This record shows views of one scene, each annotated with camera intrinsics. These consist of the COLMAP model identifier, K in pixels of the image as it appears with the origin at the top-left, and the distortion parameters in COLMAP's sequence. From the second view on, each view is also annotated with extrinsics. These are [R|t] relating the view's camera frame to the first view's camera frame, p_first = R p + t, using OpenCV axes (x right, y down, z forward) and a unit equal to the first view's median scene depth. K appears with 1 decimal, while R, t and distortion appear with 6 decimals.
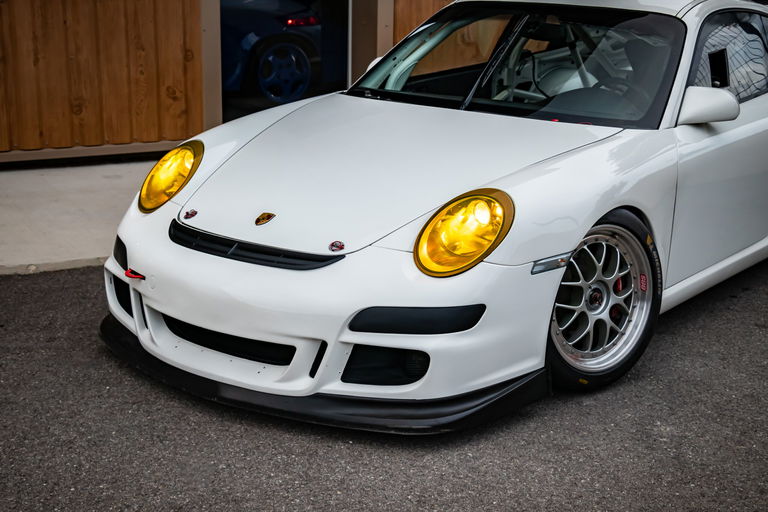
lens RADIAL K [[1232.9, 0, 377.3], [0, 1232.9, 259.3], [0, 0, 1]] dist [0.166919, 0.000000]
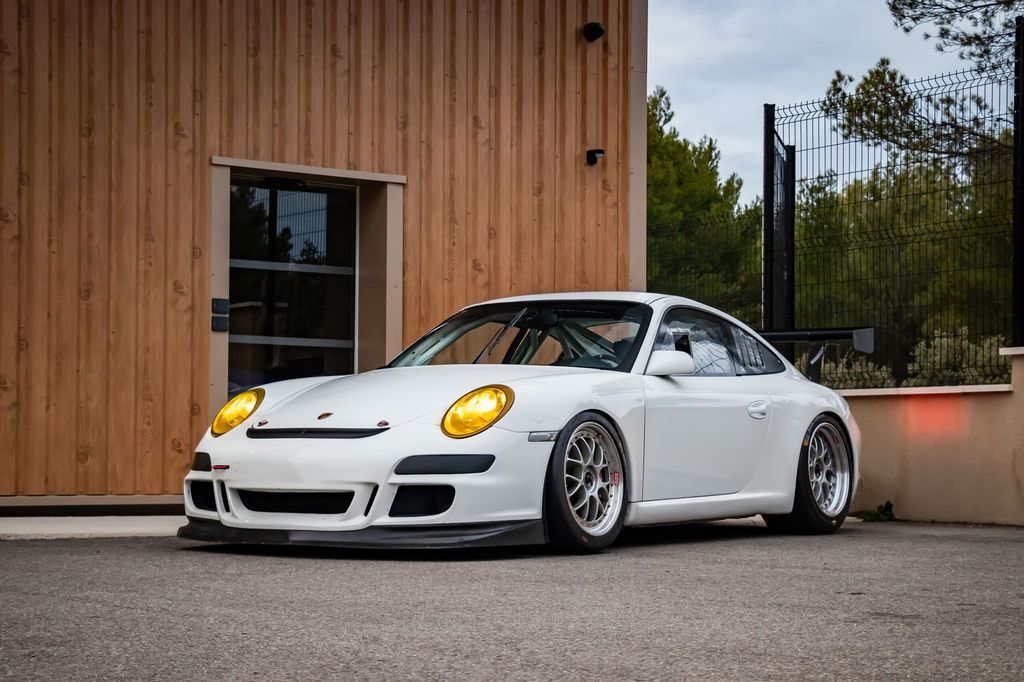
lens RADIAL K [[2033.9, 0, 508.8], [0, 2033.9, 349.6], [0, 0, 1]] dist [0.218369, 0.000000]
pose [[0.996325, -0.005819, 0.085451, -0.077733], [0.032351, 0.949349, -0.312553, 0.553228], [-0.079304, 0.314169, 0.946049, -1.021469]]
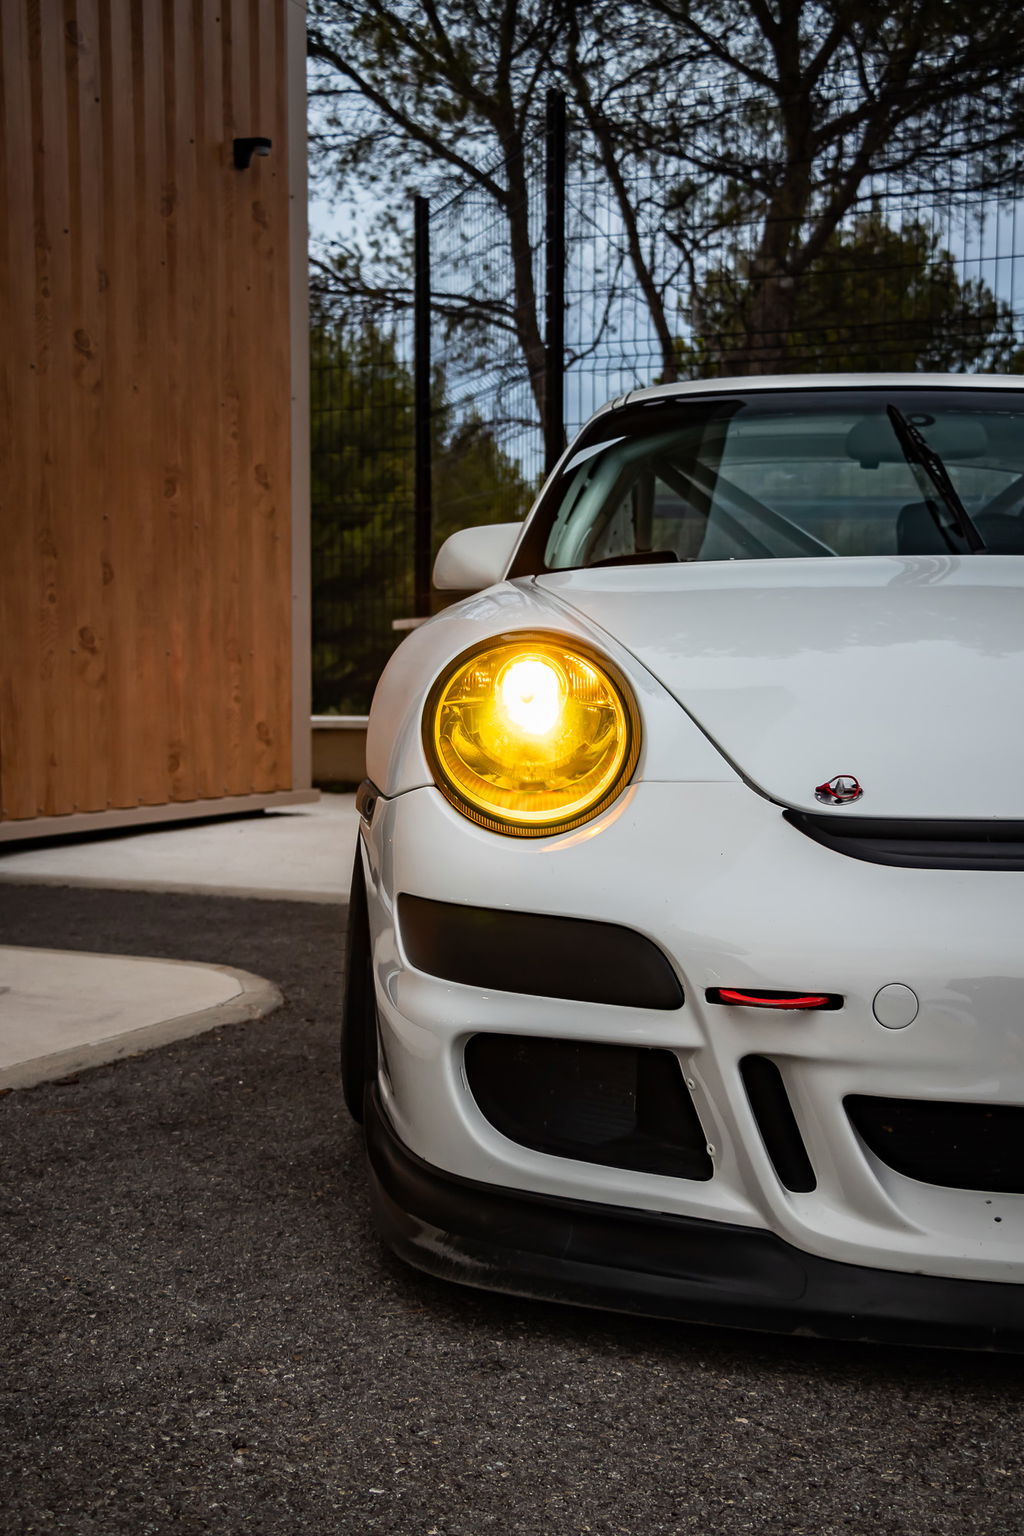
lens RADIAL K [[2019.4, 0, 496.3], [0, 2019.4, 809.4], [0, 0, 1]] dist [0.056242, 0.000000]
pose [[0.820116, -0.056626, 0.569388, -0.503302], [0.160894, 0.977764, -0.134504, 0.021313], [-0.549110, 0.201920, 0.810991, 0.643214]]
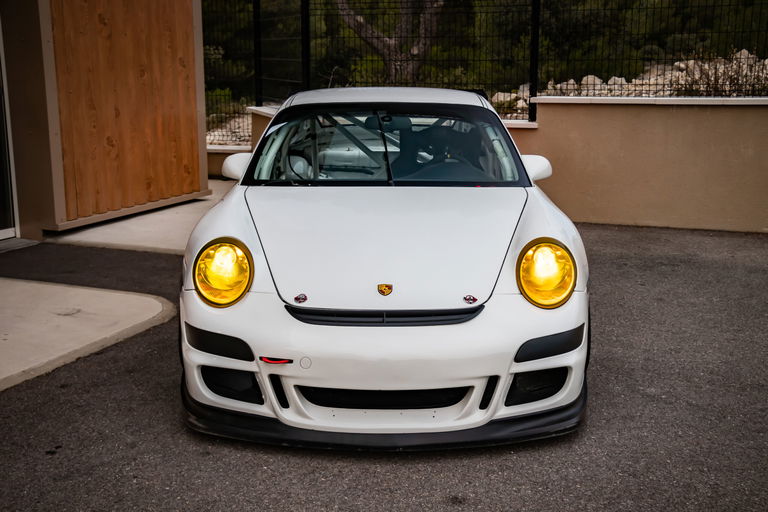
lens RADIAL K [[1009.7, 0, 370.3], [0, 1009.7, 266.2], [0, 0, 1]] dist [0.056242, 0.000000]
pose [[0.801832, -0.145636, 0.579530, -0.622218], [0.172962, 0.984894, 0.008196, -0.061502], [-0.571970, 0.093665, 0.814909, 0.222439]]
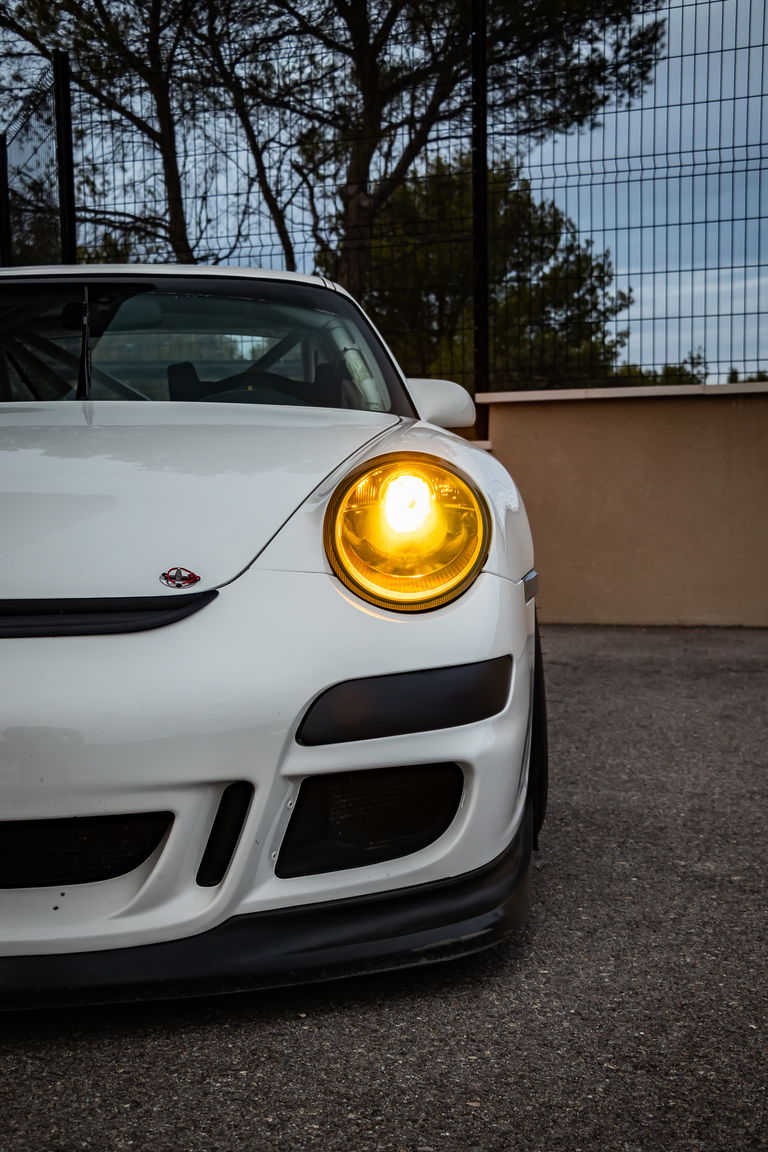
lens RADIAL K [[1514.5, 0, 367.0], [0, 1514.5, 628.1], [0, 0, 1]] dist [0.056242, 0.000000]
pose [[0.776353, -0.085605, 0.624458, -0.286962], [0.192589, 0.975571, -0.105696, 0.068551], [-0.600155, 0.202321, 0.773874, 0.505915]]
